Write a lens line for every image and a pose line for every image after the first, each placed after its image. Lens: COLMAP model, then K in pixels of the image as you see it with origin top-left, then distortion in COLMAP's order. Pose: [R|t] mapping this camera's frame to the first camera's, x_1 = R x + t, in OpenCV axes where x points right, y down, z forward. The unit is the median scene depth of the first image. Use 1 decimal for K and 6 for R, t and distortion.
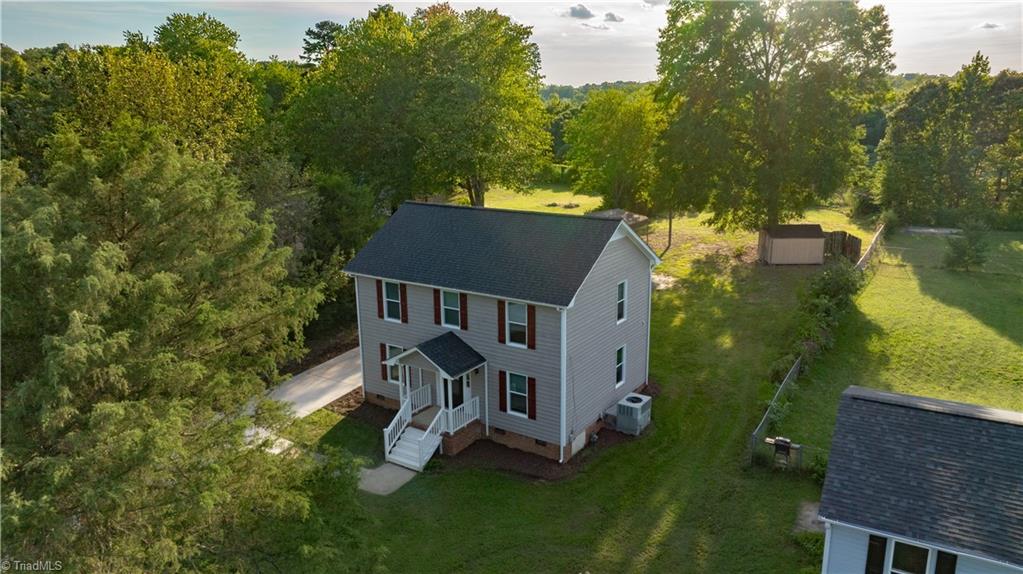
lens RADIAL K [[718.3, 0, 517.3], [0, 718.3, 291.0], [0, 0, 1]] dist [-0.020401, 0.016442]
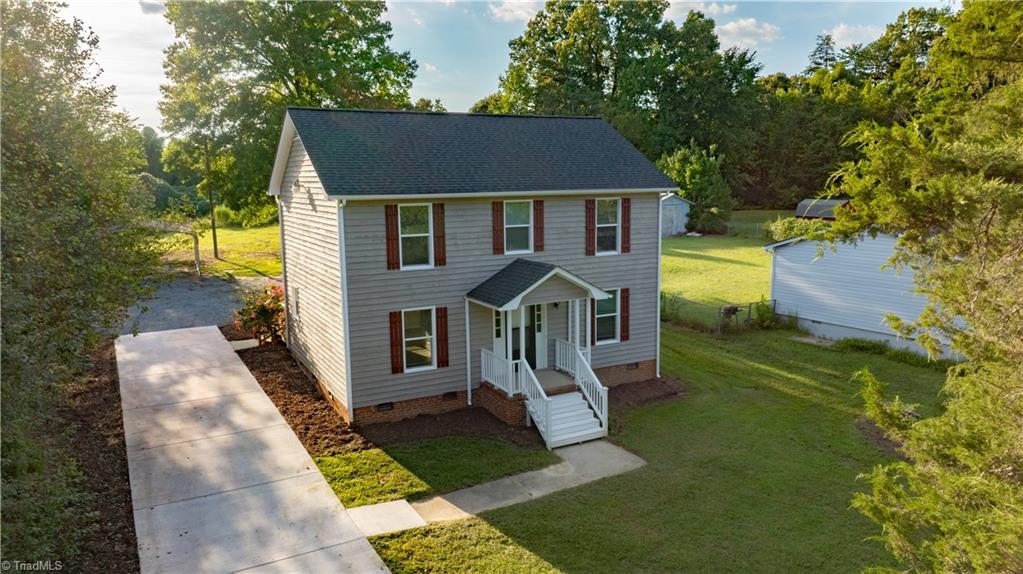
lens RADIAL K [[718.3, 0, 510.1], [0, 718.3, 285.1], [0, 0, 1]] dist [-0.020401, 0.016442]
pose [[0.490827, -0.127745, 0.861841, -0.651879], [0.232429, 0.972542, 0.011783, 0.064211], [-0.839682, 0.194534, 0.507041, 0.579143]]
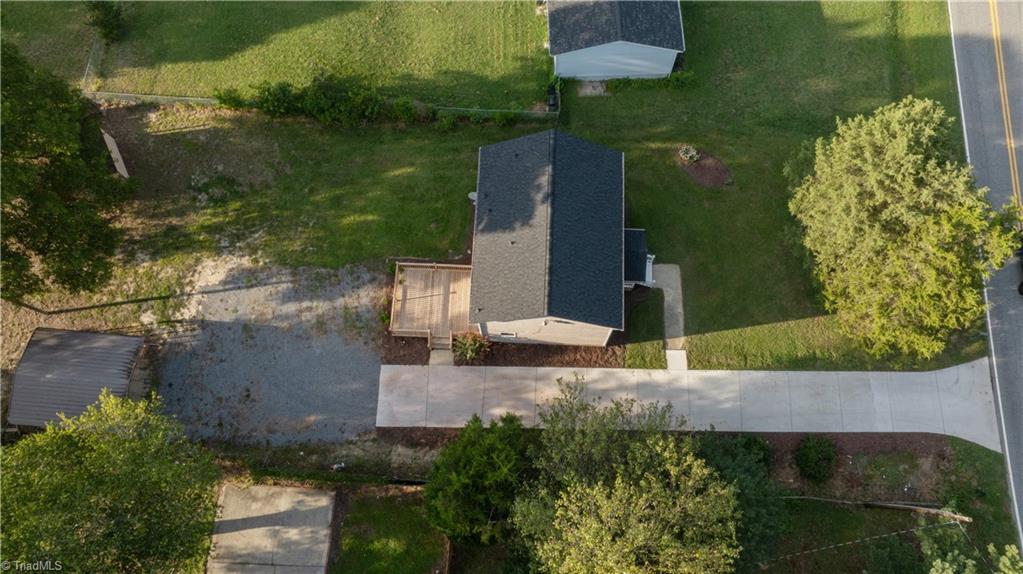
lens RADIAL K [[718.3, 0, 517.7], [0, 718.3, 286.2], [0, 0, 1]] dist [-0.020401, 0.016442]
pose [[-0.504966, -0.820370, 0.268333, -0.416744], [0.231330, 0.170877, 0.957751, -1.292417], [-0.831562, 0.545706, 0.103489, 0.944843]]
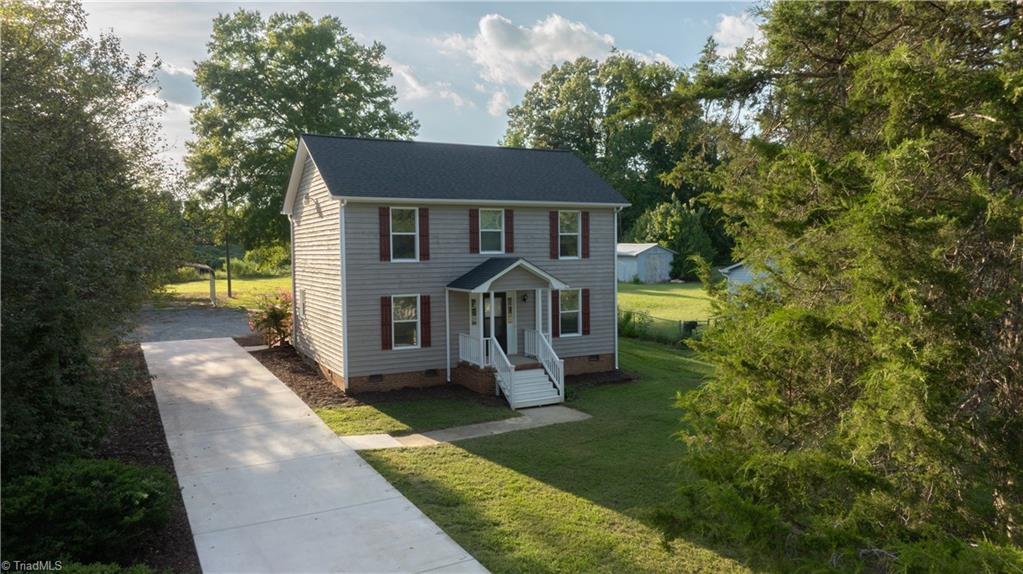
lens RADIAL K [[718.3, 0, 510.5], [0, 718.3, 286.0], [0, 0, 1]] dist [-0.020401, 0.016442]
pose [[0.498382, -0.037981, 0.866125, -0.742903], [0.228436, 0.969489, -0.088932, 0.152831], [-0.836321, 0.242176, 0.491852, 0.509364]]
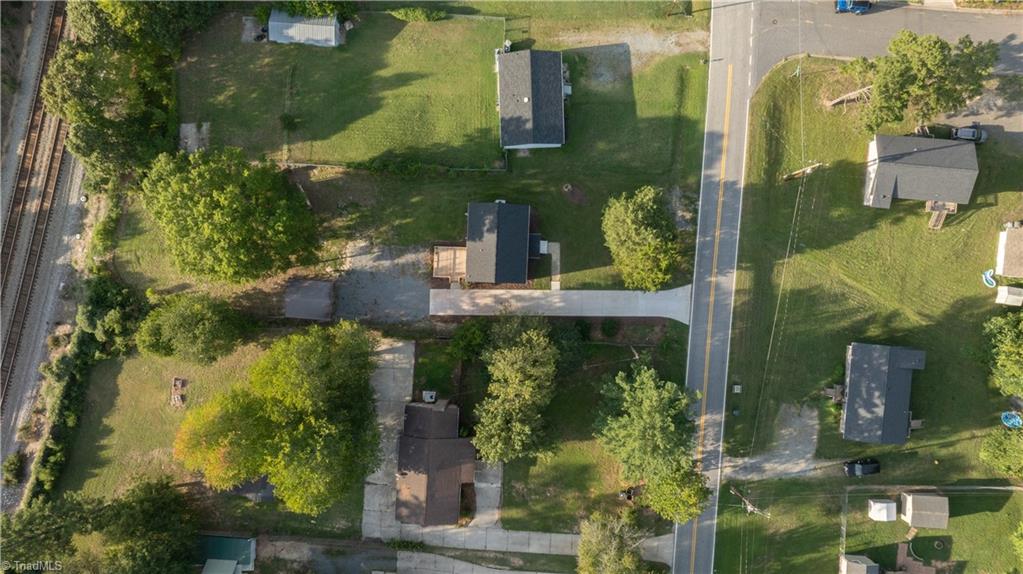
lens RADIAL K [[718.3, 0, 512.2], [0, 718.3, 290.5], [0, 0, 1]] dist [-0.020401, 0.016442]
pose [[-0.506654, -0.862107, 0.008598, -0.256981], [0.262944, -0.145017, 0.953850, -3.089413], [-0.821074, 0.485533, 0.300159, 0.073097]]
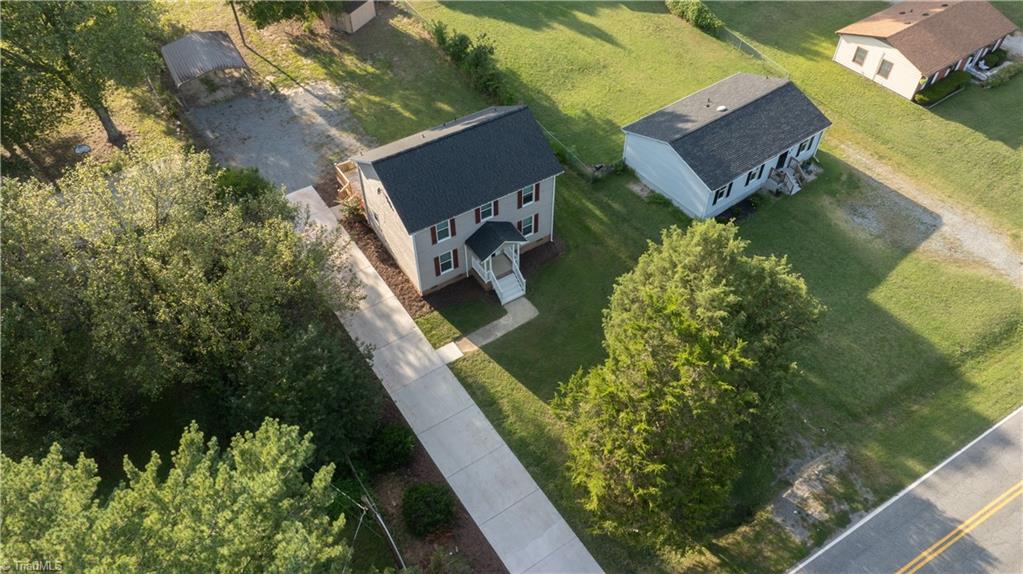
lens RADIAL K [[718.3, 0, 508.5], [0, 718.3, 283.3], [0, 0, 1]] dist [-0.020401, 0.016442]
pose [[0.418175, -0.666751, 0.616906, -1.032683], [0.232361, 0.735059, 0.636943, -0.761518], [-0.878144, -0.123009, 0.462311, 0.182744]]
